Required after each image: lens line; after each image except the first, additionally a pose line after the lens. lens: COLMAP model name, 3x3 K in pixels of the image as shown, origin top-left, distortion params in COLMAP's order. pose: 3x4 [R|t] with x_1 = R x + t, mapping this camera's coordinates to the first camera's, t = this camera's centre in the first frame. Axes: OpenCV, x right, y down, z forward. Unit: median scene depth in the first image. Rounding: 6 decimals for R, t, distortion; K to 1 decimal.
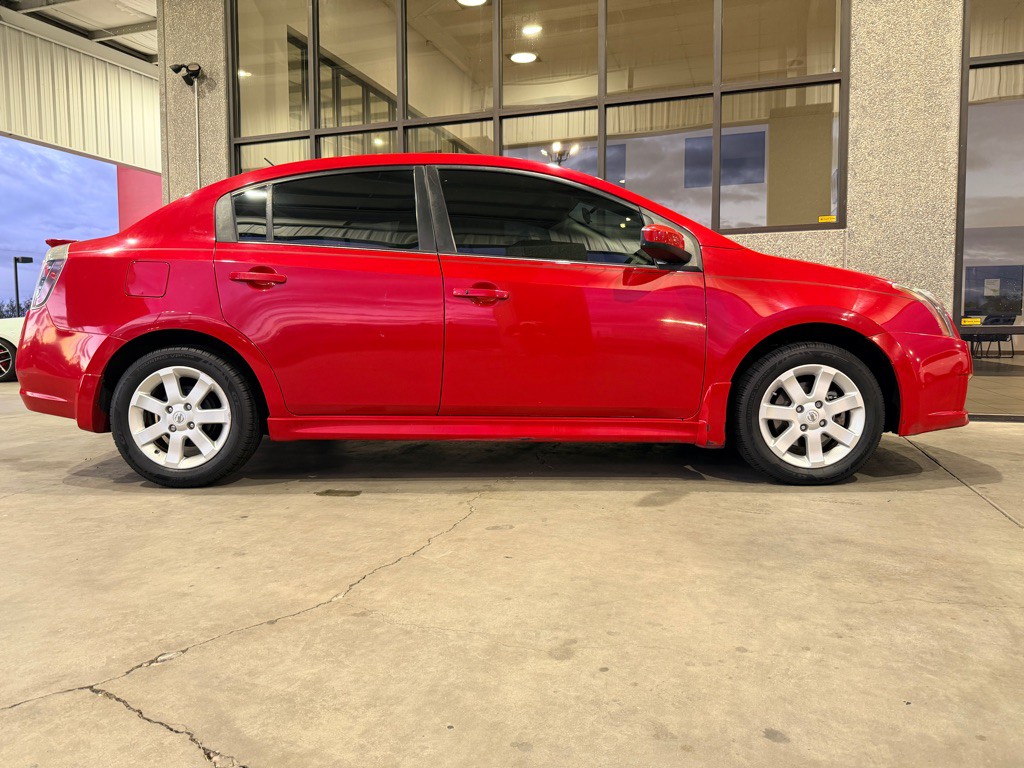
lens RADIAL K [[727.7, 0, 508.7], [0, 727.7, 378.9], [0, 0, 1]] dist [0.013425, -0.025915]
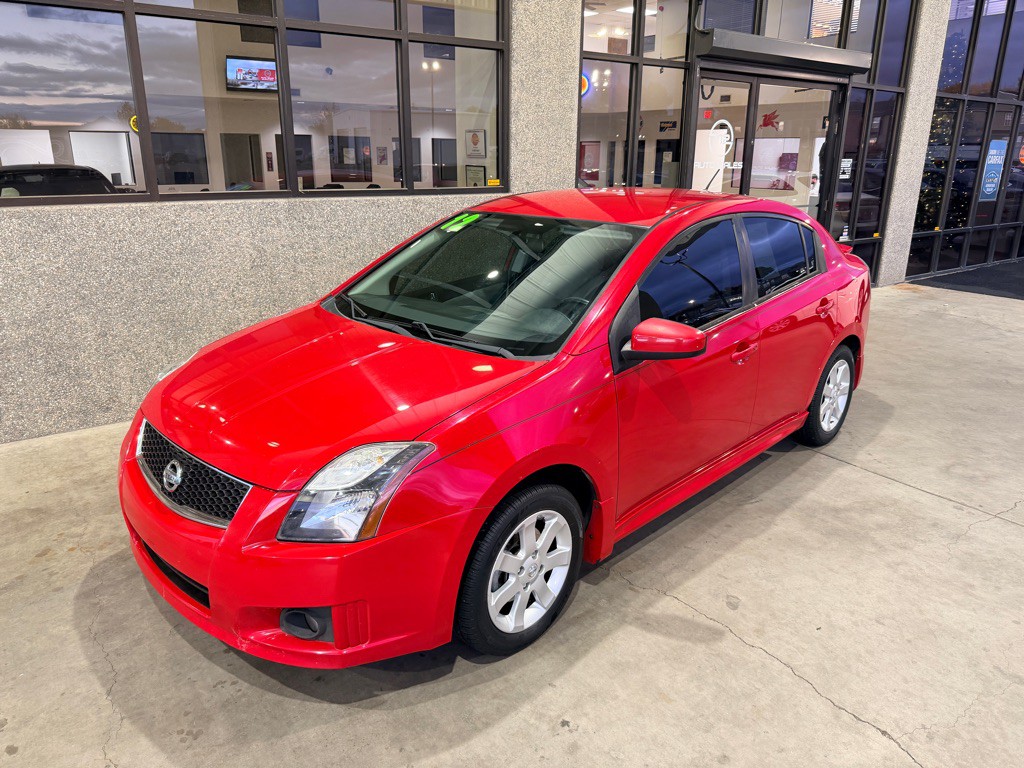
lens RADIAL K [[727.7, 0, 514.2], [0, 727.7, 385.9], [0, 0, 1]] dist [0.013425, -0.025915]
pose [[0.580826, -0.236298, 0.778976, -0.796314], [0.041338, 0.964268, 0.261682, -0.342211], [-0.812977, -0.119790, 0.569841, 0.502490]]
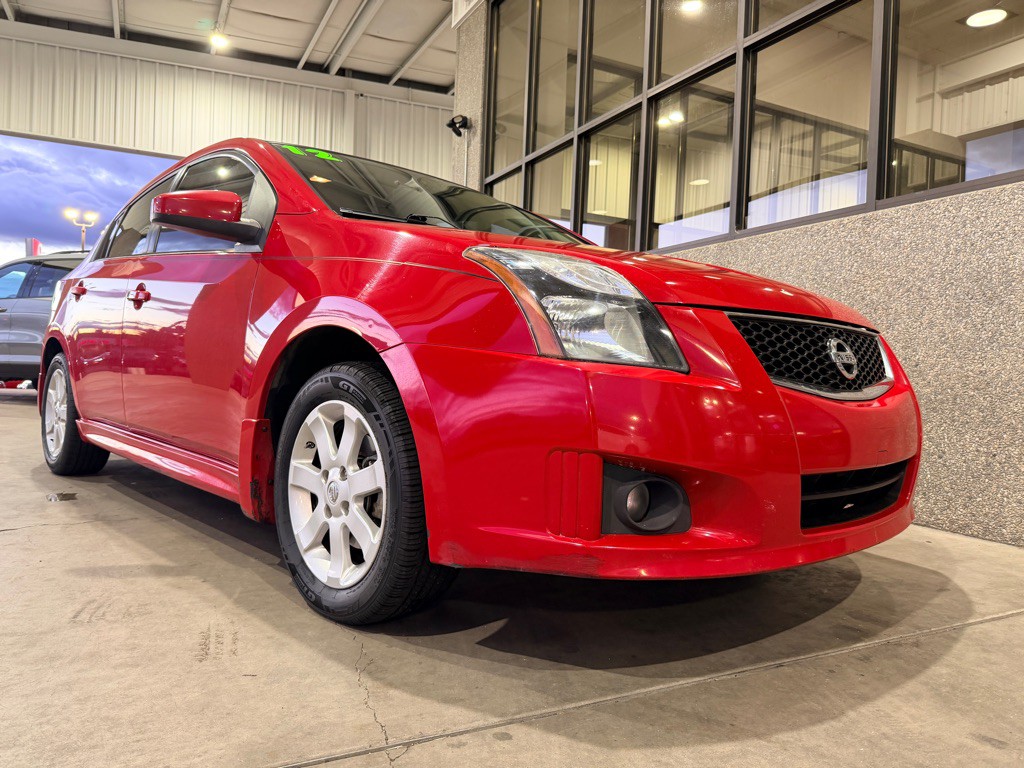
lens RADIAL K [[727.7, 0, 516.6], [0, 727.7, 382.1], [0, 0, 1]] dist [0.013425, -0.025915]
pose [[0.708655, 0.044835, -0.704130, 0.862984], [-0.088660, 0.995727, -0.025827, -0.029858], [0.699963, 0.080731, 0.709602, 0.663146]]
